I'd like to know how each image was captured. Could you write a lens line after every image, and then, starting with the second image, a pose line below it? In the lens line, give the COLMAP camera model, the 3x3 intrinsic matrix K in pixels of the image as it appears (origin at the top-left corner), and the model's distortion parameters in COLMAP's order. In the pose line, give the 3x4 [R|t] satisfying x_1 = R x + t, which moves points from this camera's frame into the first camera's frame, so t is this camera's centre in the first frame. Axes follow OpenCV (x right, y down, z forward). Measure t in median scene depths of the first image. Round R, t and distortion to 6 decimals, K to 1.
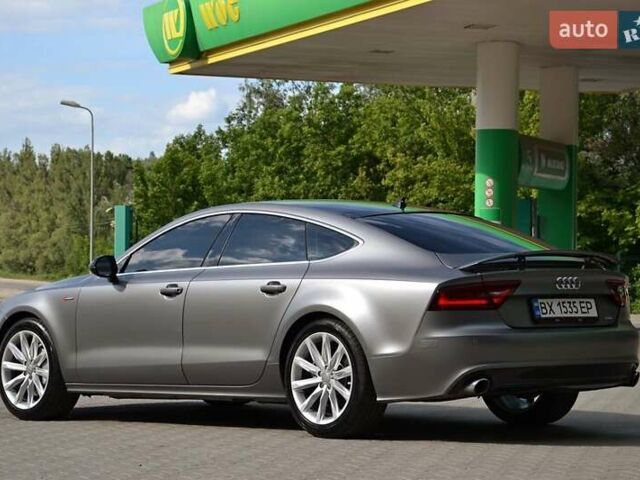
lens RADIAL K [[2365.2, 0, 320.0], [0, 2365.2, 240.0], [0, 0, 1]] dist [0.037397, 1.300280]
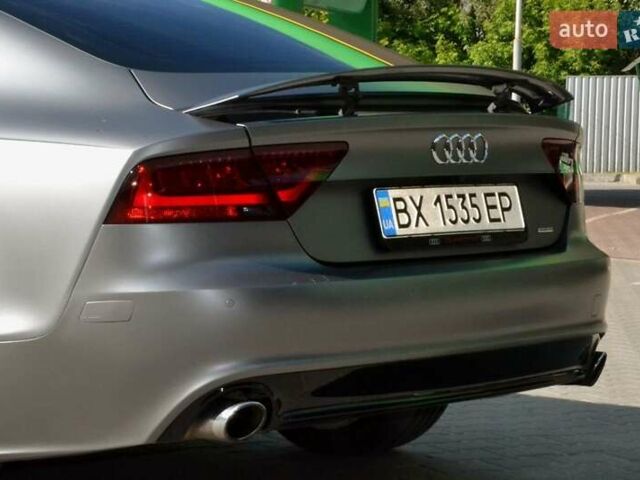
lens RADIAL K [[2289.0, 0, 320.0], [0, 2289.0, 240.0], [0, 0, 1]] dist [1.074543, 2.881060]
pose [[0.992951, -0.006149, 0.118365, 0.035057], [-0.001754, 0.997782, 0.066543, 0.007866], [-0.118511, -0.066281, 0.990738, 0.616711]]
